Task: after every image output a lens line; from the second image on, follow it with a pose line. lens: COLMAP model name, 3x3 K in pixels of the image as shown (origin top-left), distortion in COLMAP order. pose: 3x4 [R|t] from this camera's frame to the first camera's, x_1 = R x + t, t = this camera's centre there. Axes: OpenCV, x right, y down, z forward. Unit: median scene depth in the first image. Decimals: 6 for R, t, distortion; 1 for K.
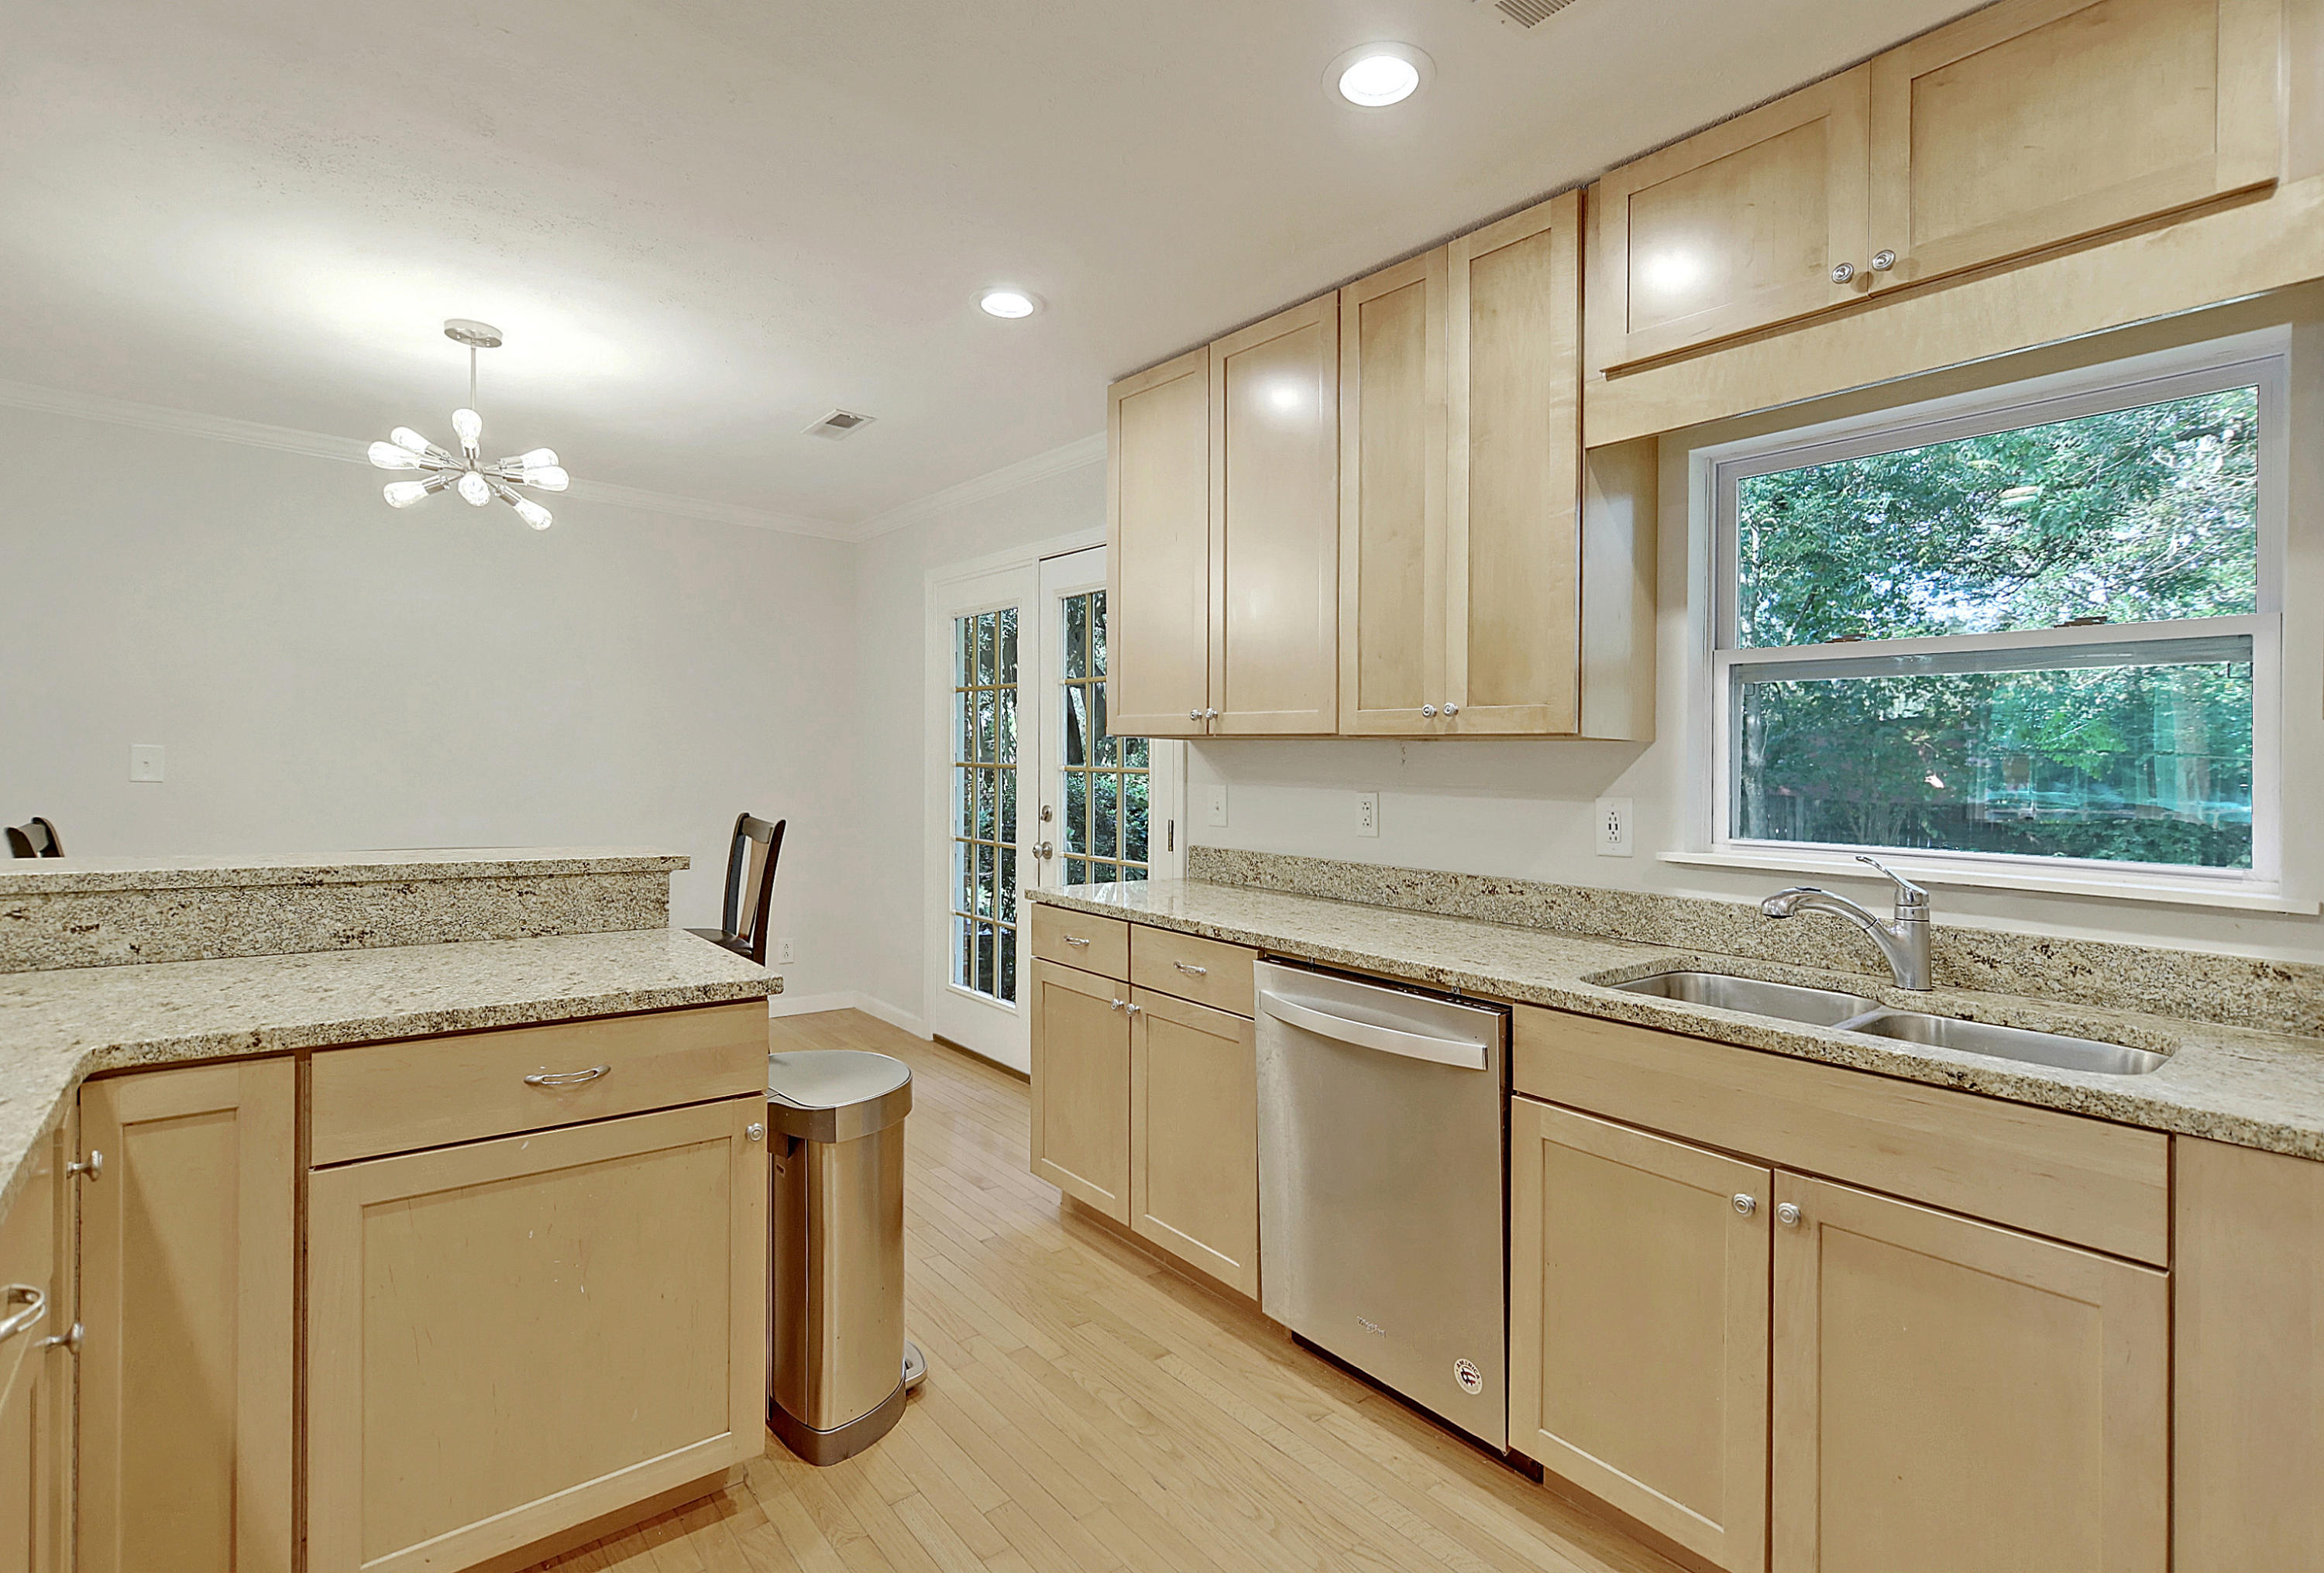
lens RADIAL K [[1067.7, 0, 1179.3], [0, 1067.7, 757.7], [0, 0, 1]] dist [-0.003464, -0.003440]
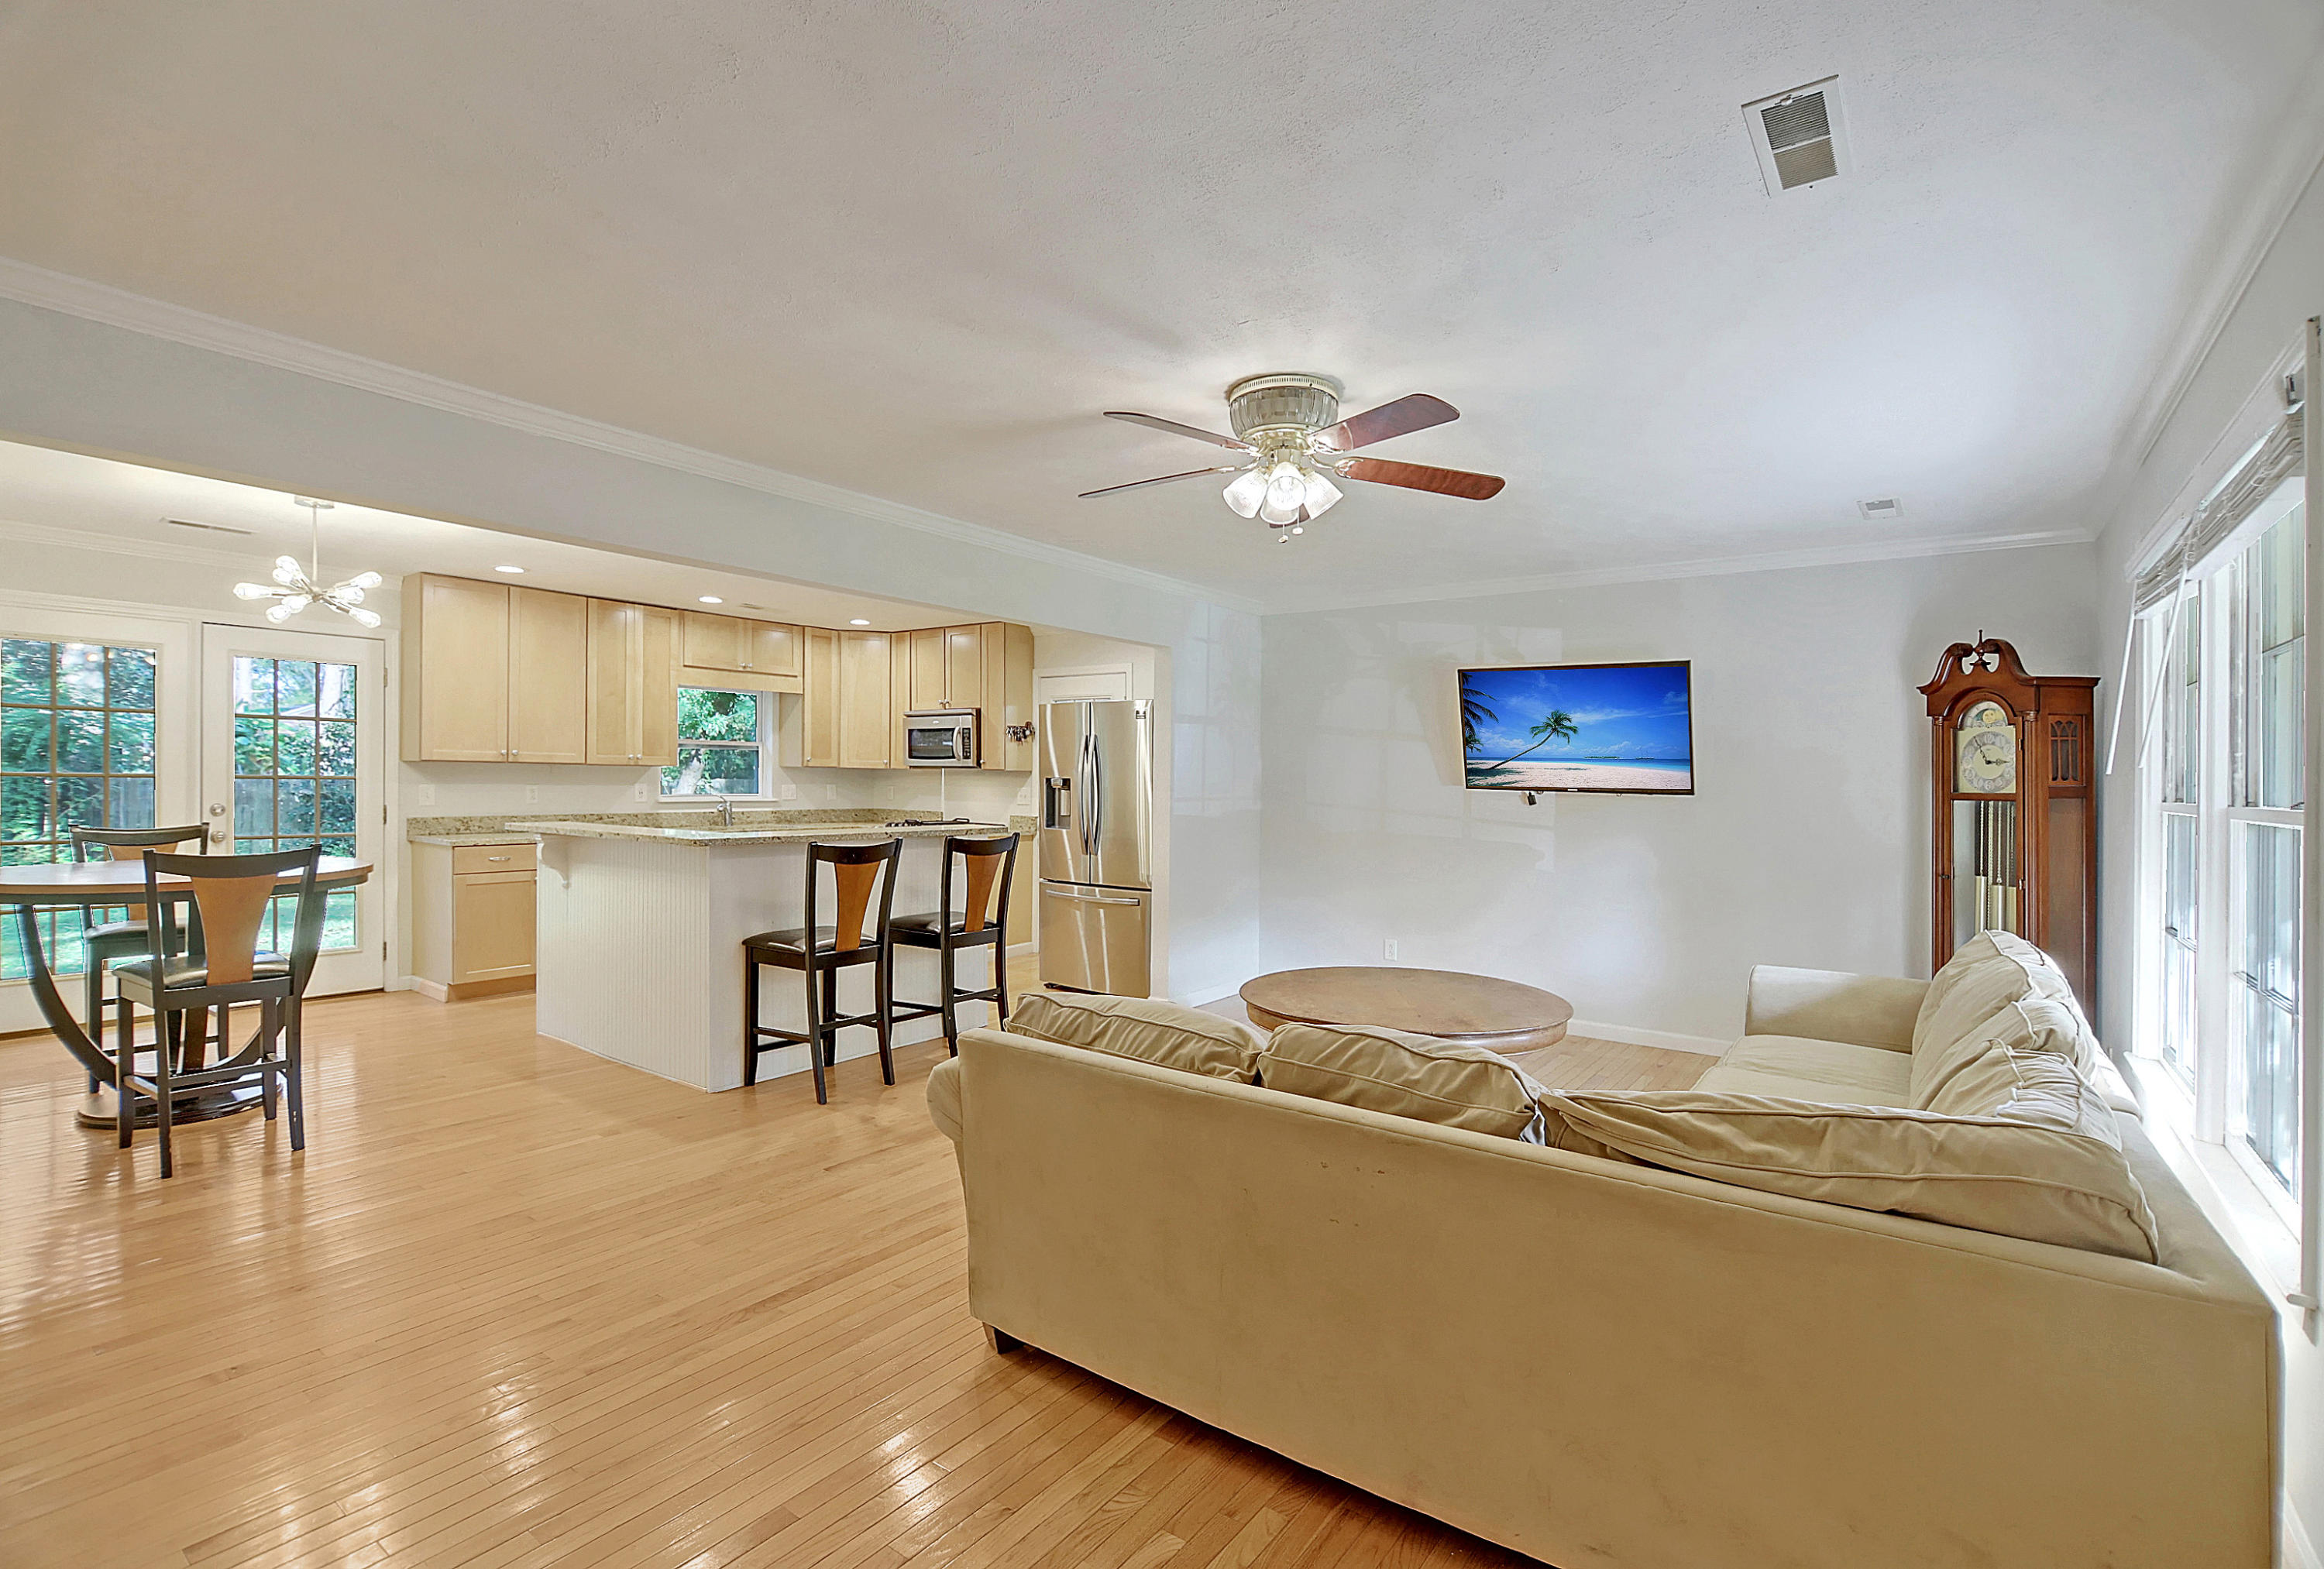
lens RADIAL K [[1067.6, 0, 1154.5], [0, 1067.6, 762.7], [0, 0, 1]] dist [-0.003464, -0.003440]
pose [[-0.223285, -0.017255, 0.974601, -3.094199], [-0.030849, 0.999468, 0.010627, -0.109186], [-0.974265, -0.027692, -0.223698, 0.228544]]
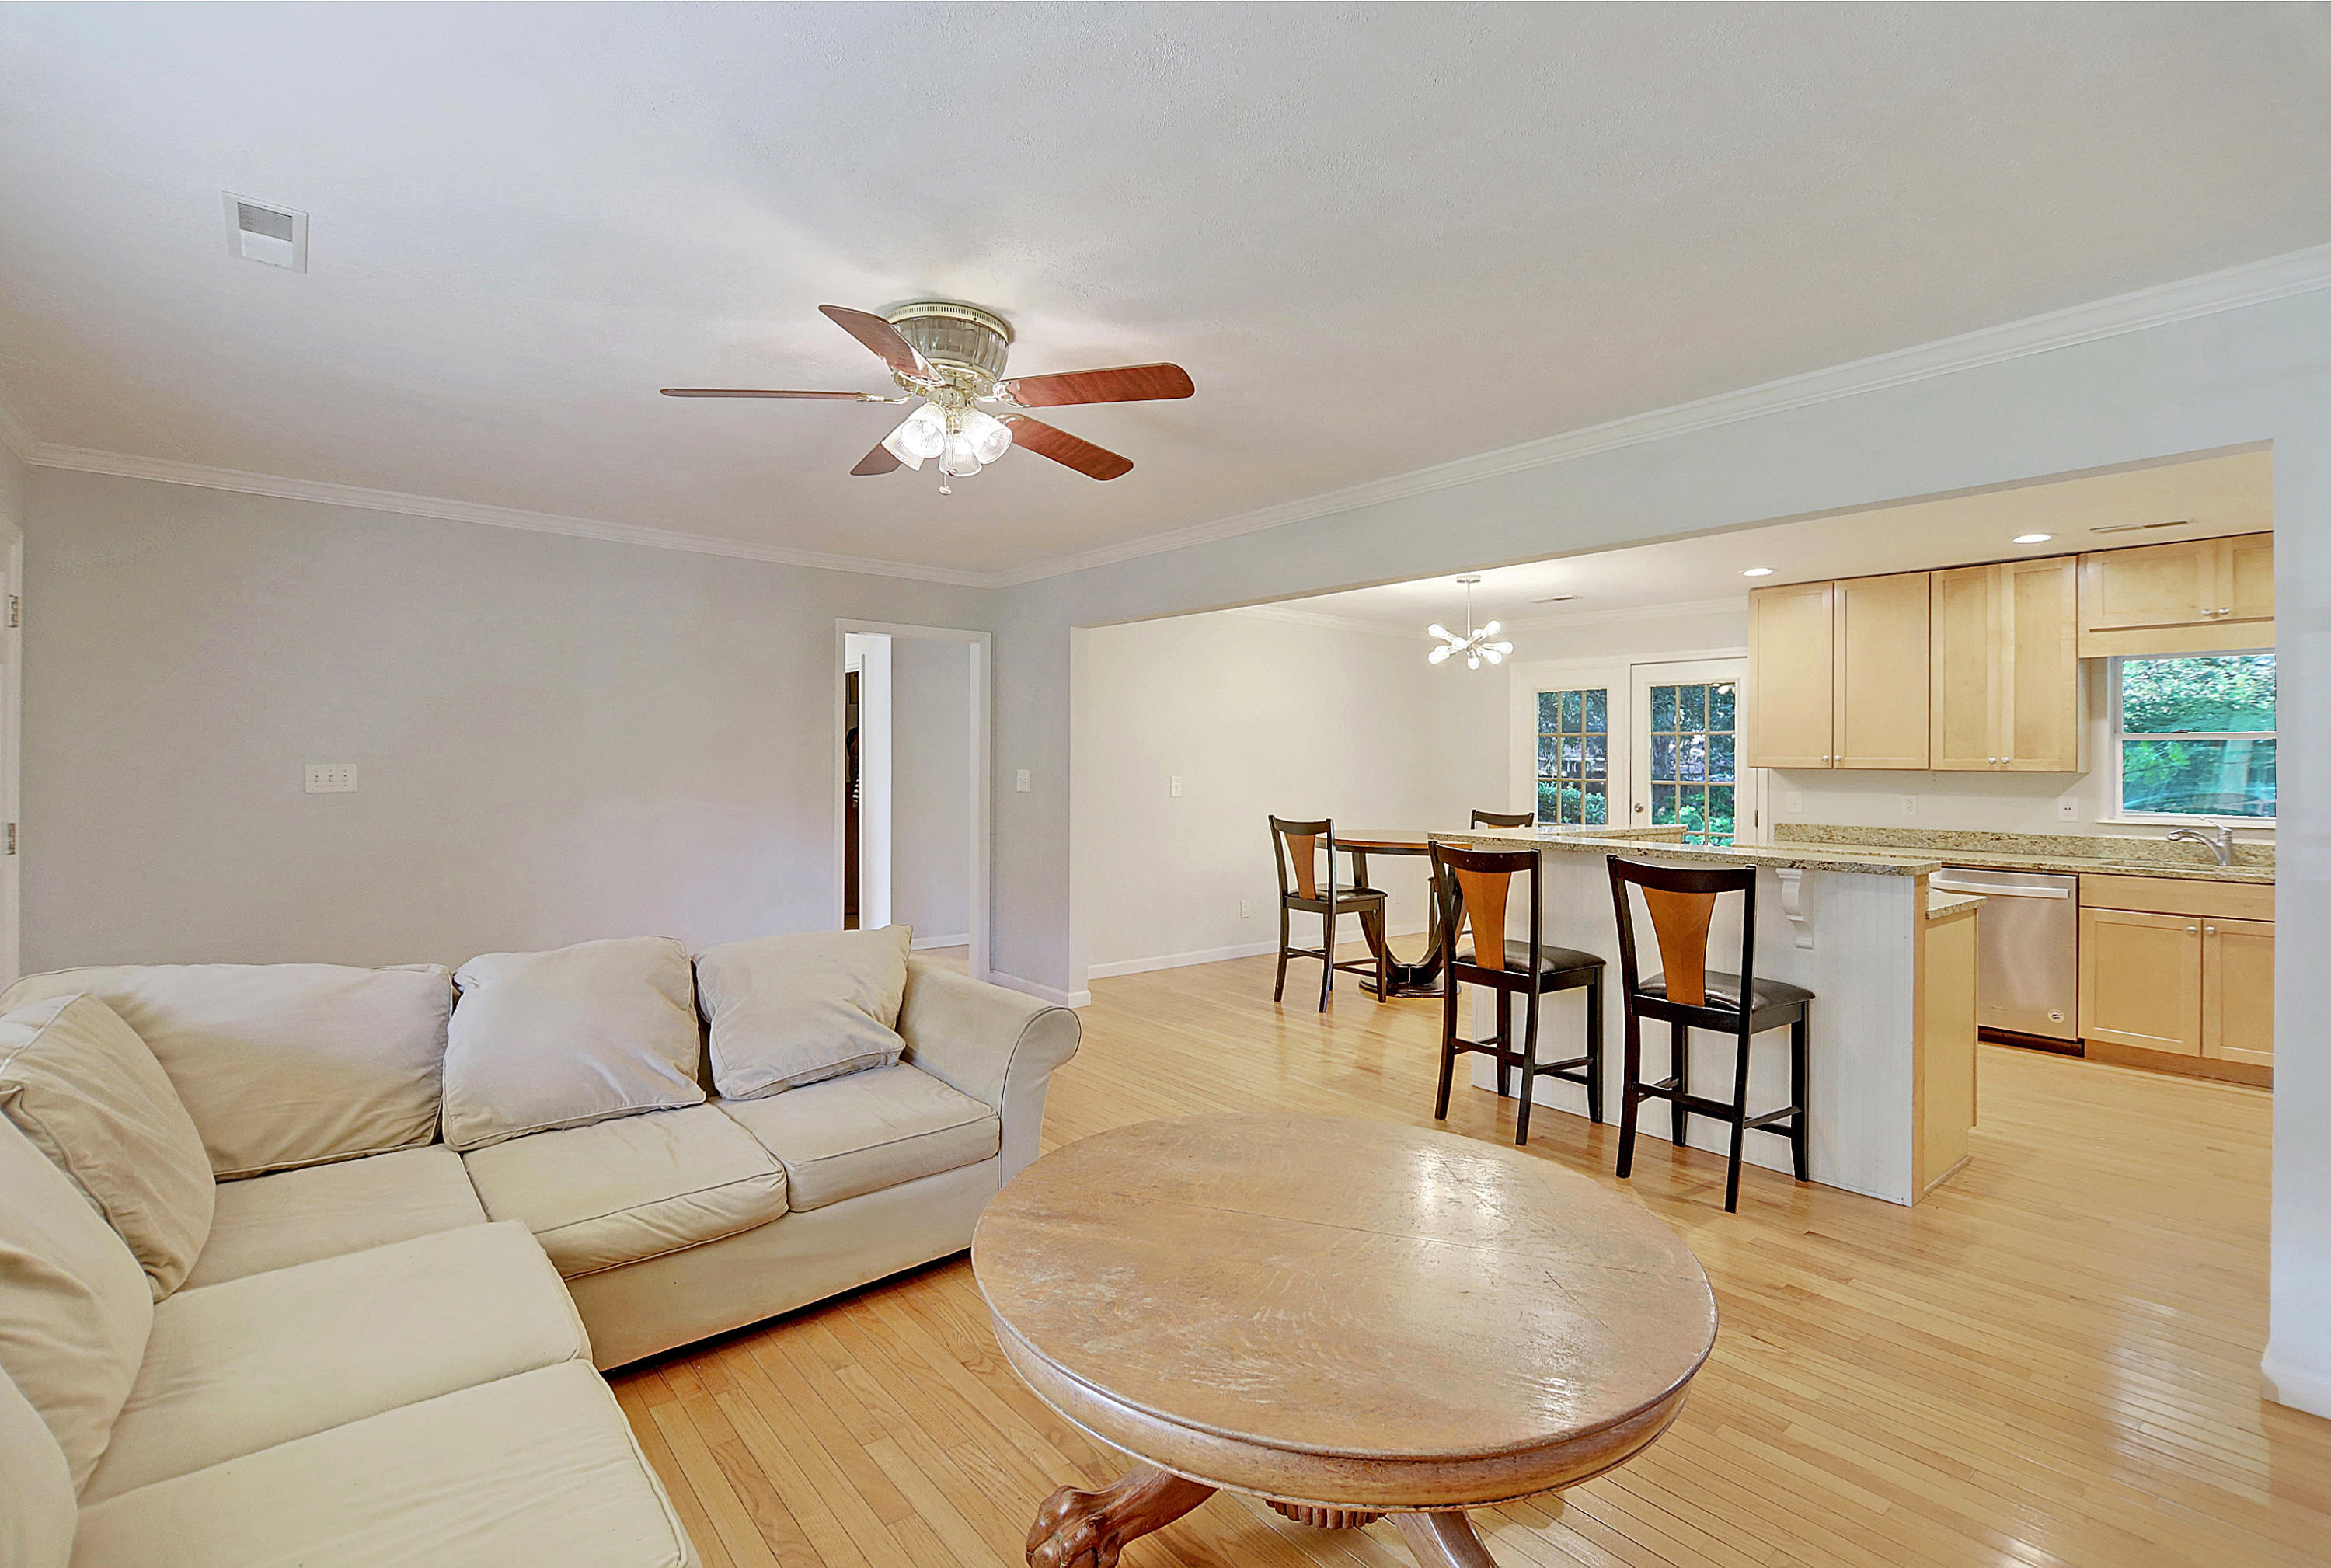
lens RADIAL K [[1071.0, 0, 1154.7], [0, 1071.0, 754.3], [0, 0, 1]] dist [-0.003464, -0.003440]
pose [[0.999901, -0.013148, -0.004950, -1.633608], [0.013151, 0.999913, 0.000502, -0.085352], [0.004943, -0.000567, 0.999988, -1.392597]]
